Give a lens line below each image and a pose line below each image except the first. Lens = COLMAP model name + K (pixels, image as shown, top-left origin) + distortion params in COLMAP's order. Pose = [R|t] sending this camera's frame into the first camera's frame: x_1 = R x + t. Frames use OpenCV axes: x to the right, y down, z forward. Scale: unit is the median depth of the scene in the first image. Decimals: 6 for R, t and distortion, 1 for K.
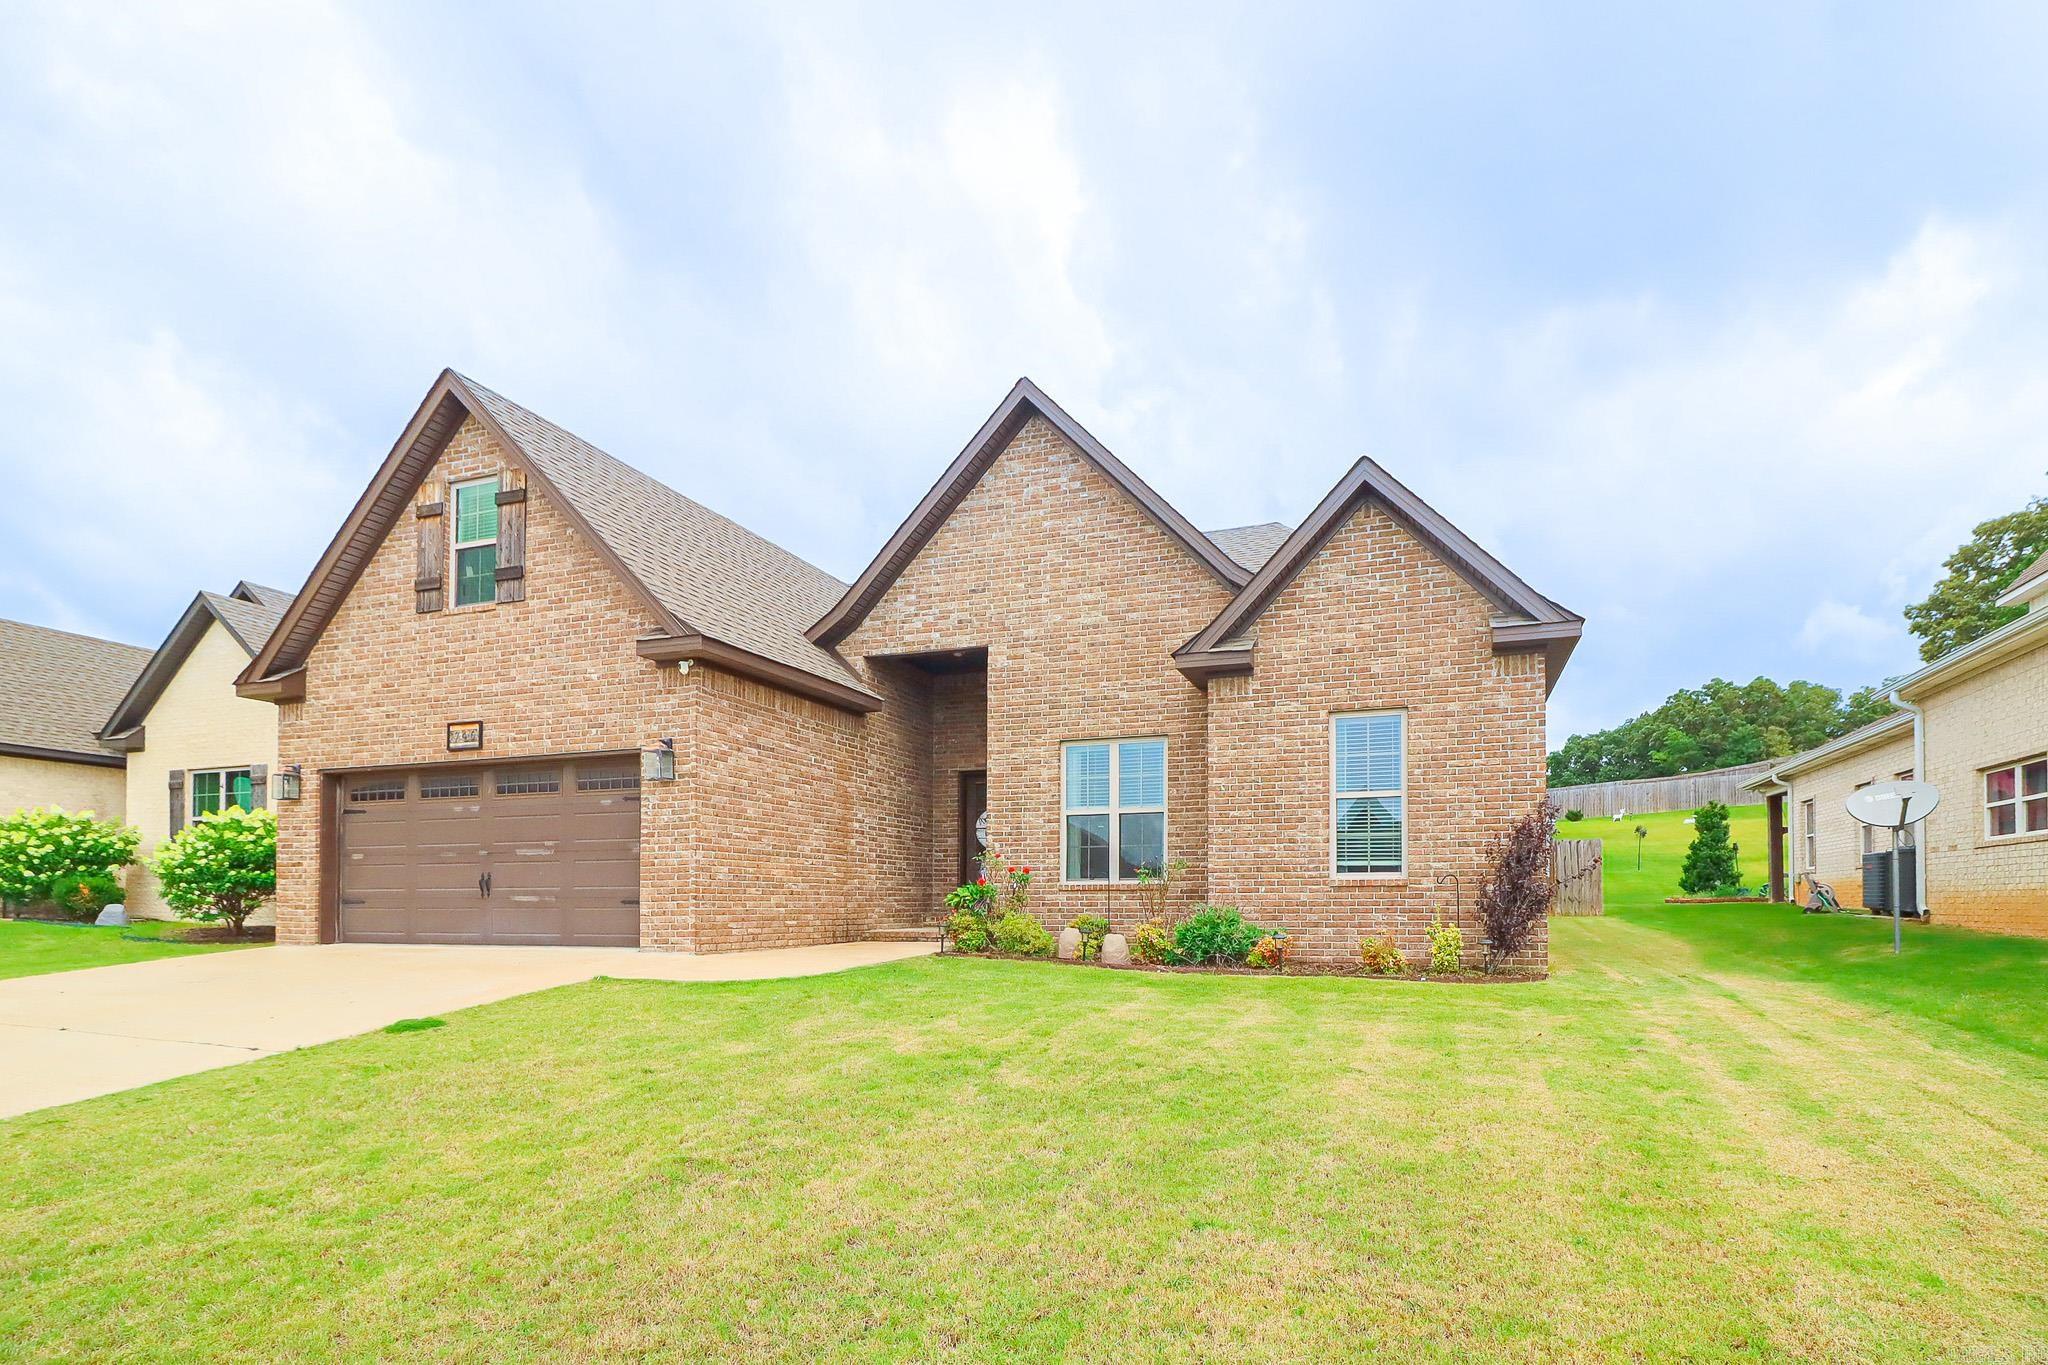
lens RADIAL K [[1100.3, 0, 994.1], [0, 1100.3, 723.6], [0, 0, 1]] dist [0.024820, -0.012713]
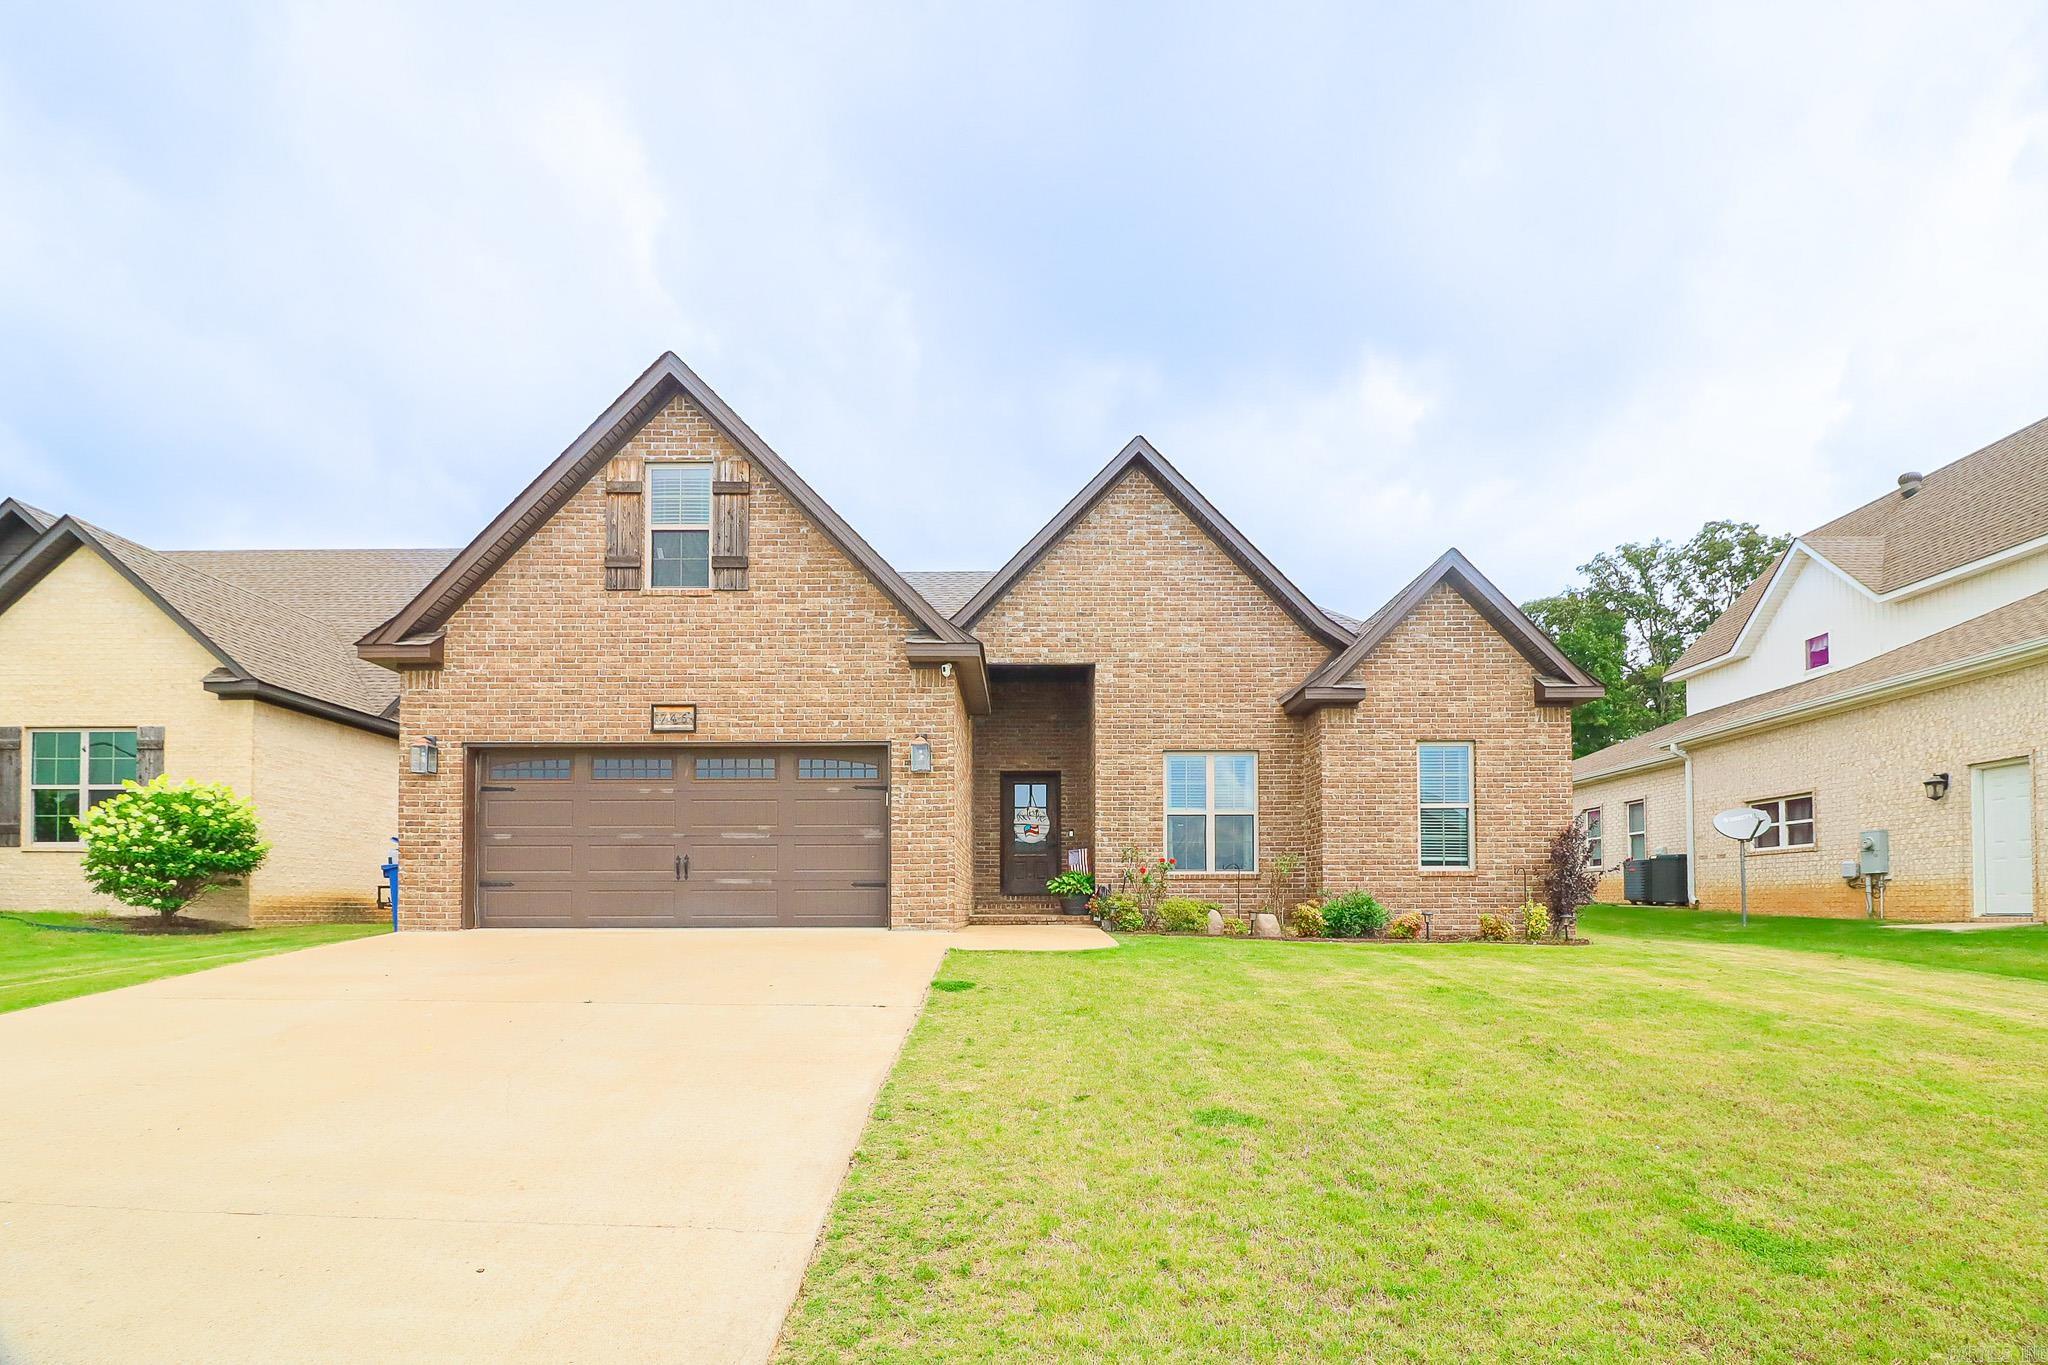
lens RADIAL K [[1100.3, 0, 1018.3], [0, 1100.3, 696.6], [0, 0, 1]] dist [0.024820, -0.012713]
pose [[0.938256, 0.065662, 0.339654, -0.502641], [-0.057277, 0.997756, -0.034665, 0.007962], [-0.341168, 0.013070, 0.939912, -0.046435]]
